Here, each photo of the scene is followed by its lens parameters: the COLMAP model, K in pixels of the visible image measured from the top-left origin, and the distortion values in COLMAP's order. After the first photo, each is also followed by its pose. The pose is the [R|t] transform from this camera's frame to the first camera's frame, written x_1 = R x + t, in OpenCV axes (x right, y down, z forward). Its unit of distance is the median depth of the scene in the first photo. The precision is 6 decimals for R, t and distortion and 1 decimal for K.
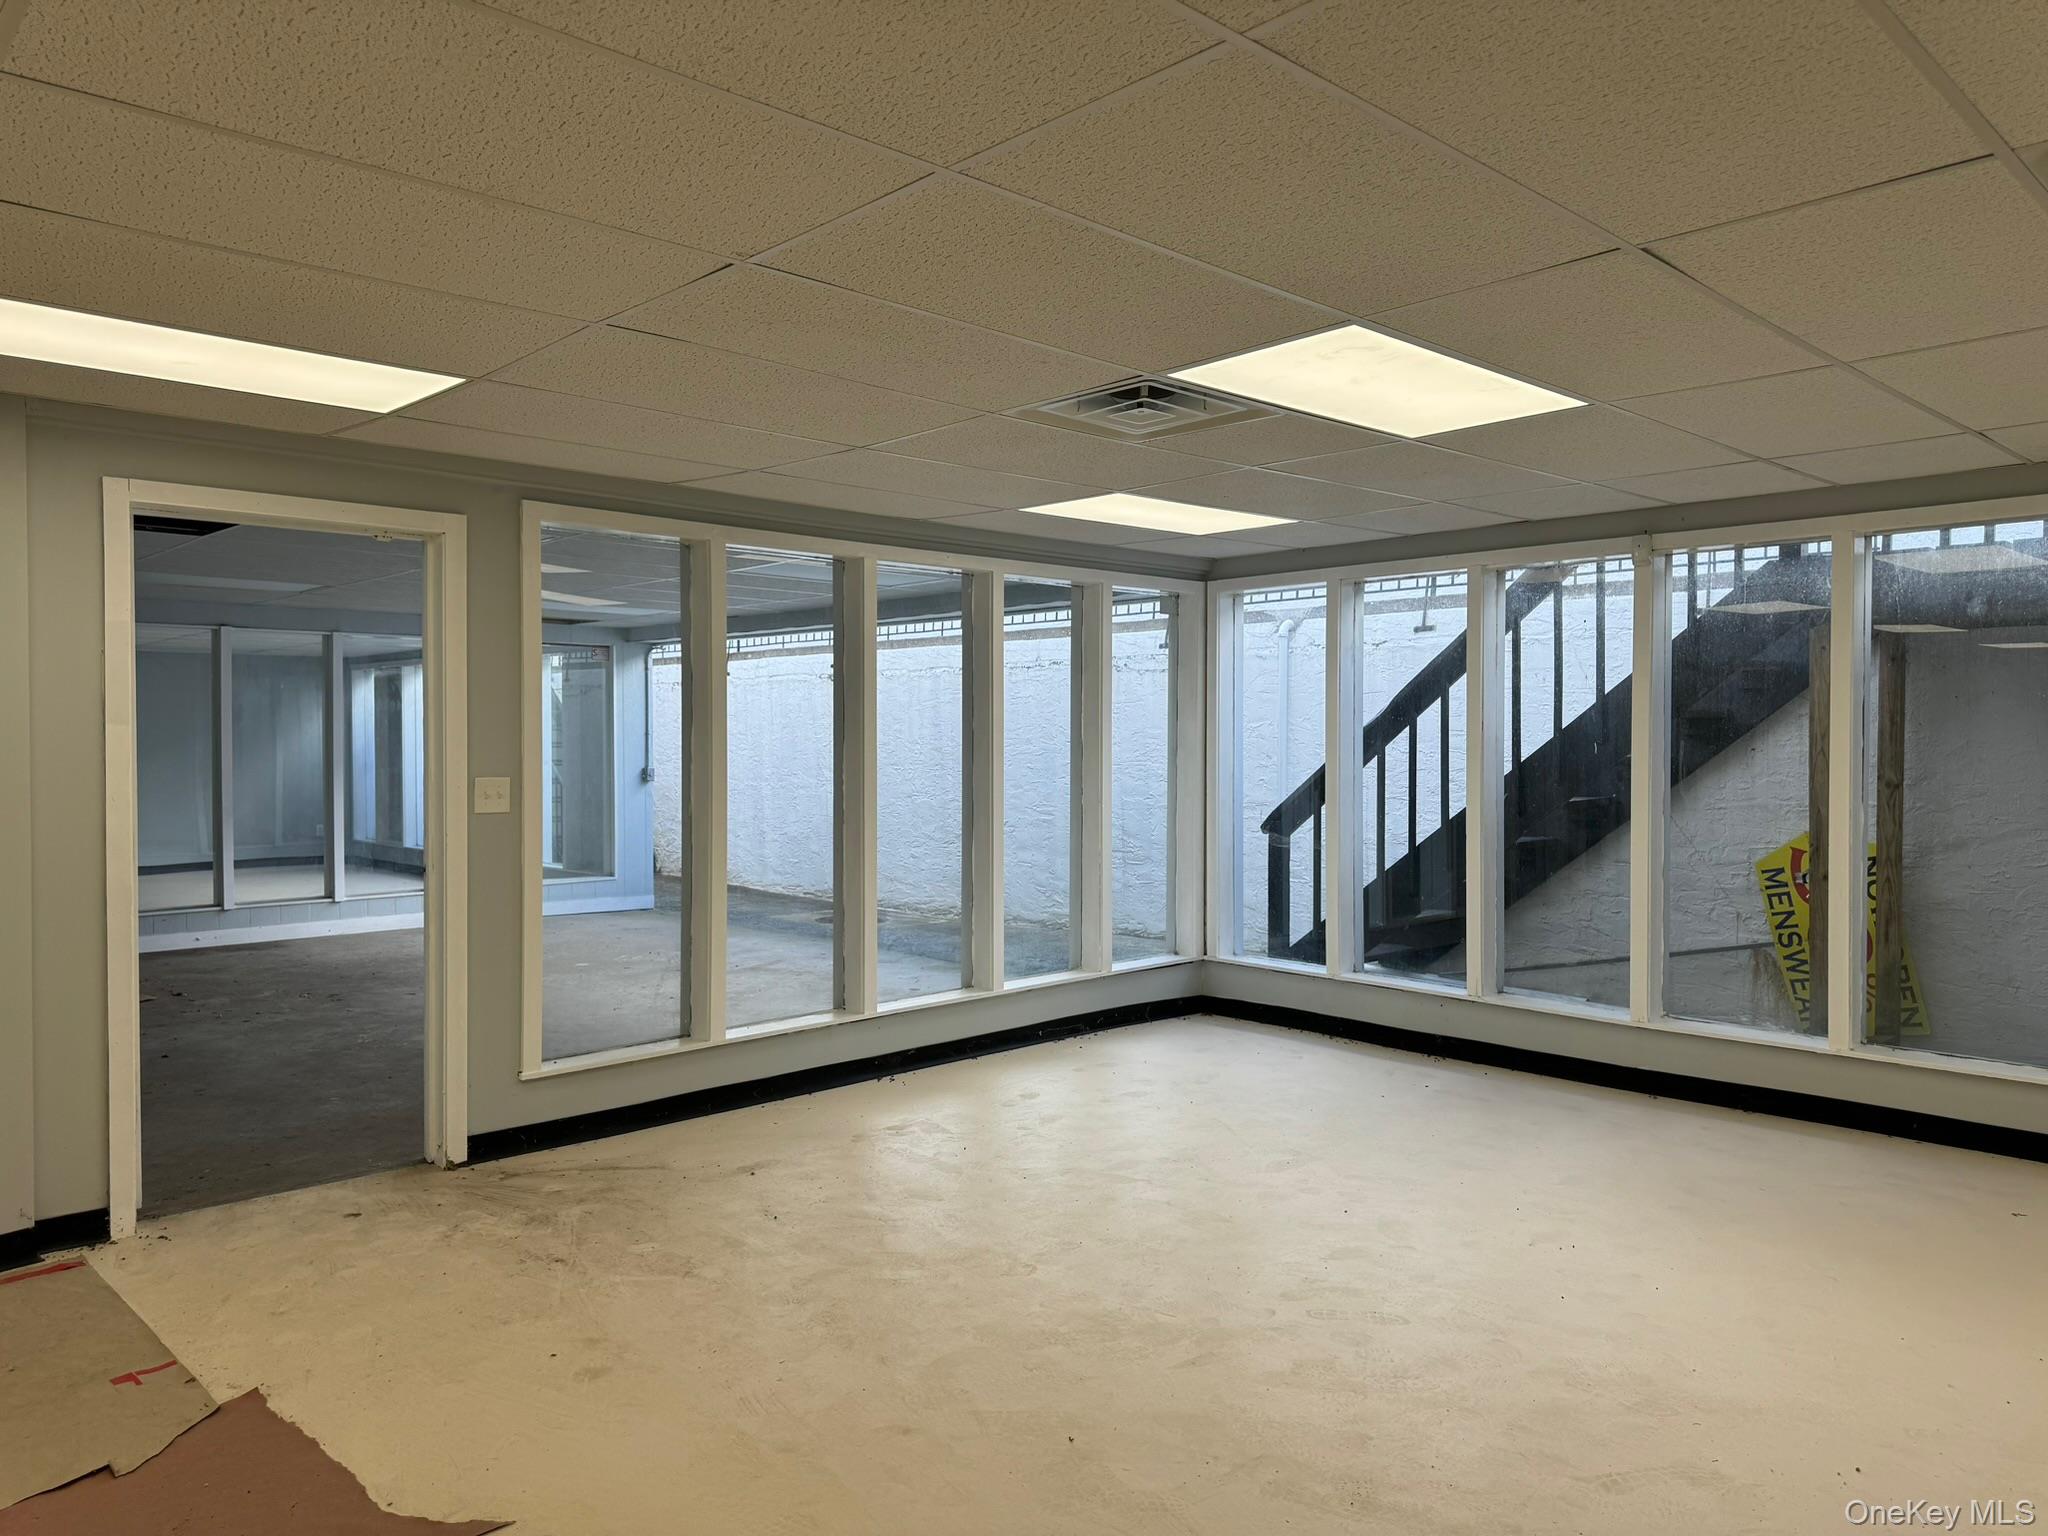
lens RADIAL K [[1450.5, 0, 1014.8], [0, 1450.5, 753.0], [0, 0, 1]] dist [0.068008, -0.078934]
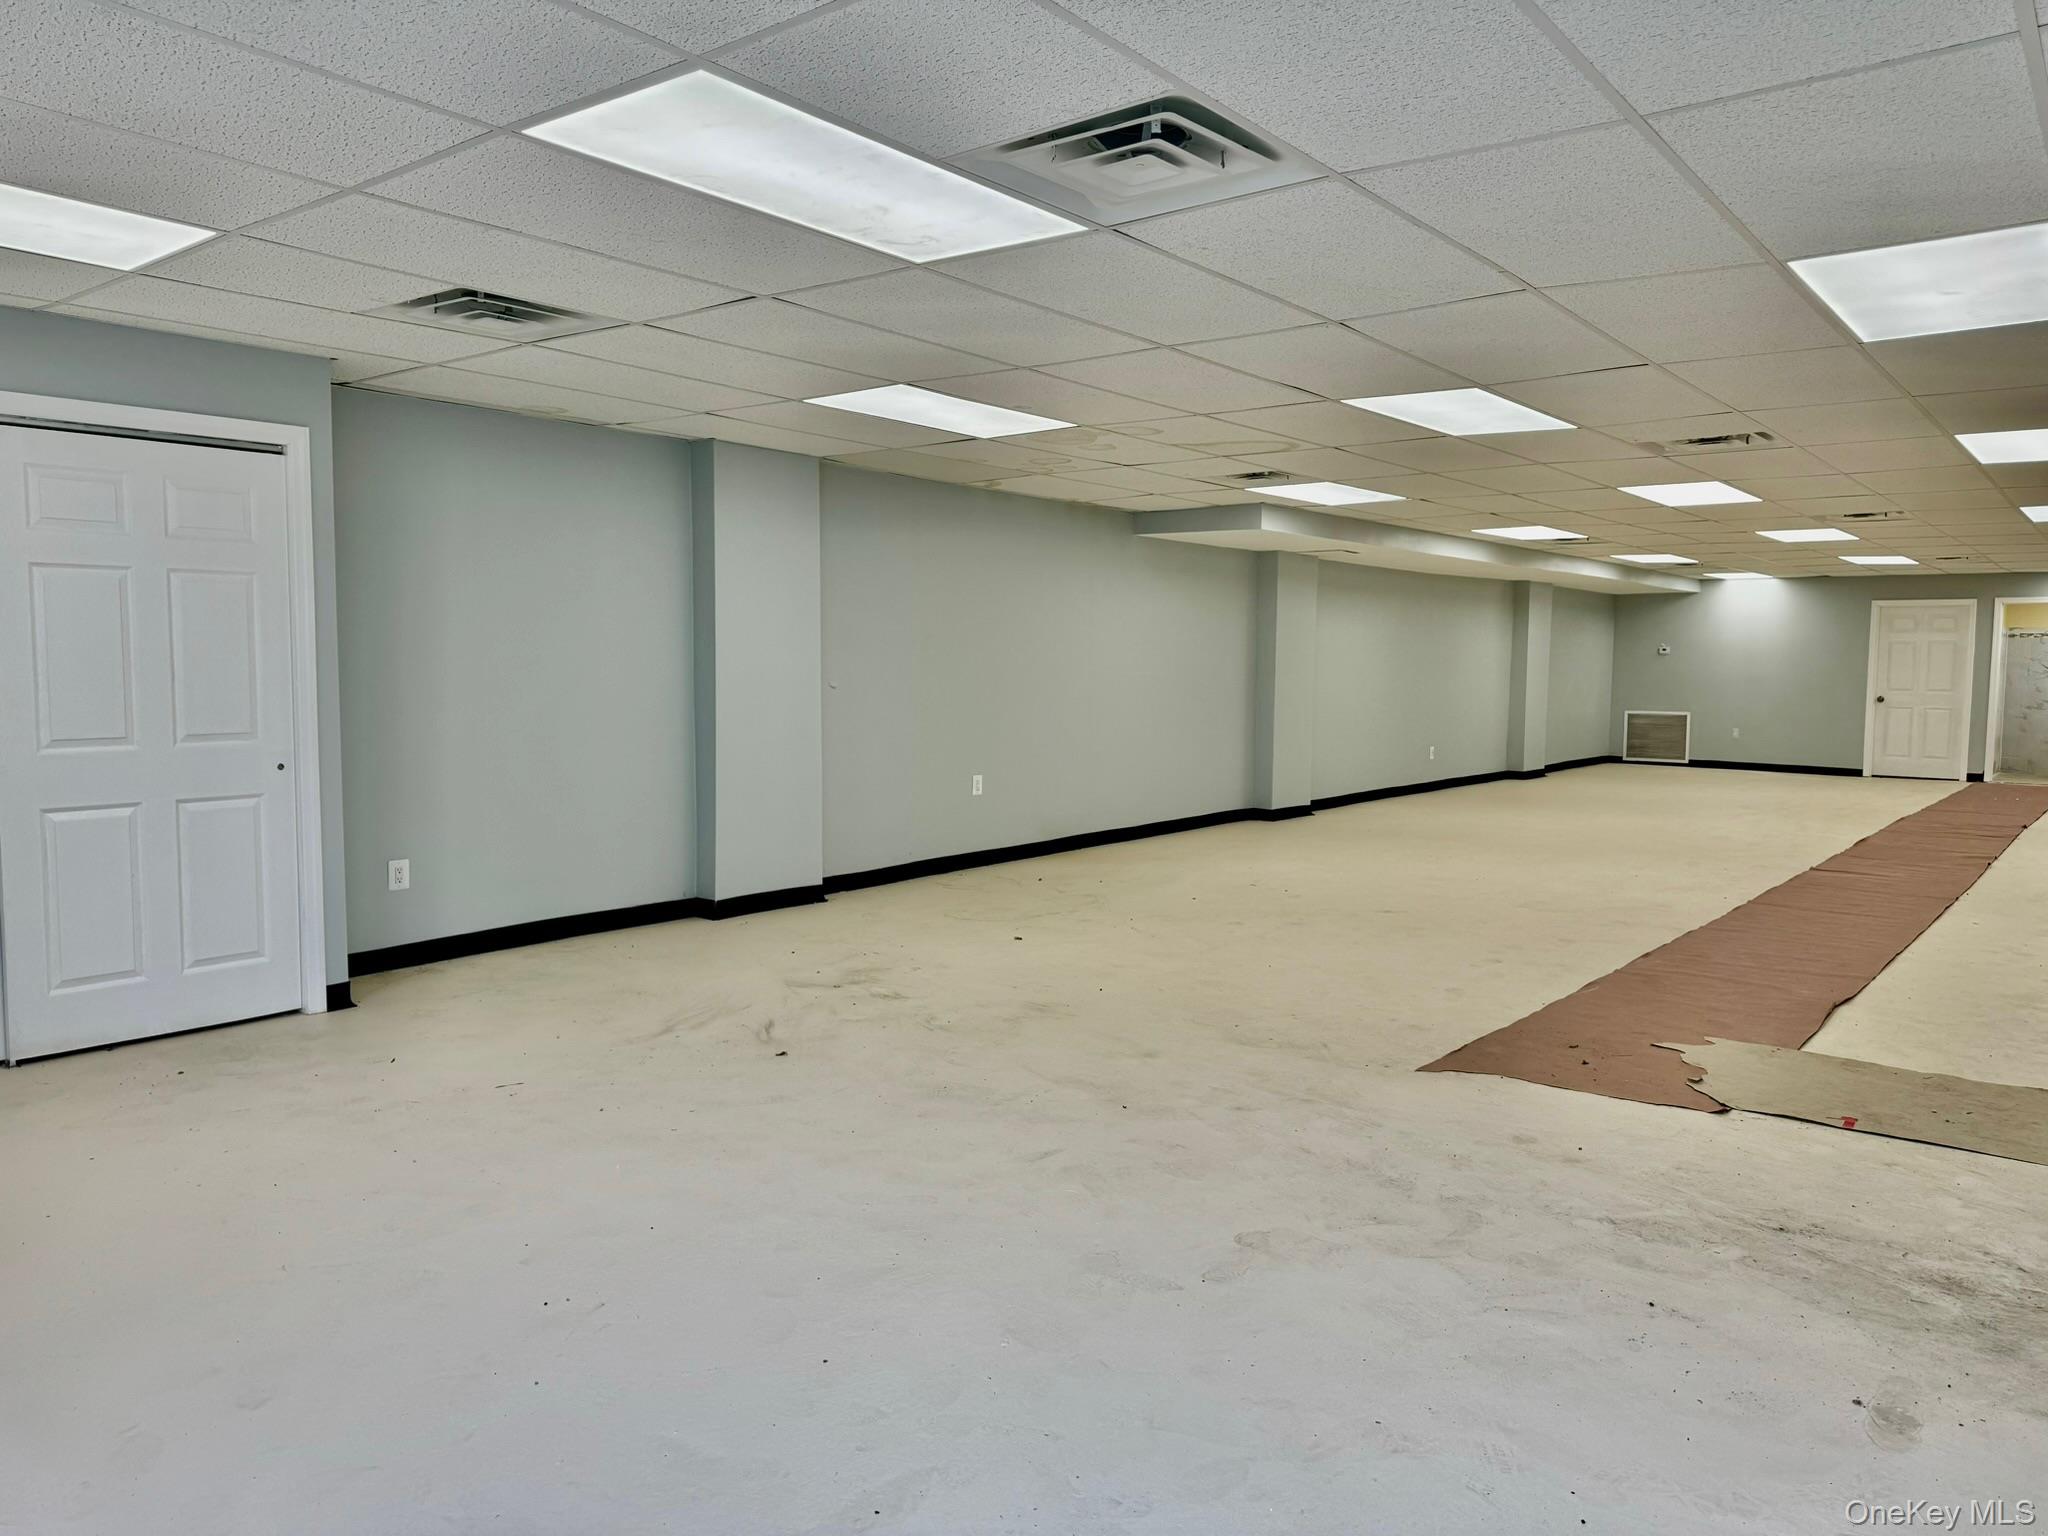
lens RADIAL K [[1439.9, 0, 1033.7], [0, 1439.9, 761.5], [0, 0, 1]] dist [0.026280, -0.022187]
pose [[-0.989683, 0.002518, -0.143251, 0.224997], [-0.009807, 0.996310, 0.085269, 0.002353], [0.142937, 0.085794, -0.986006, 1.600422]]
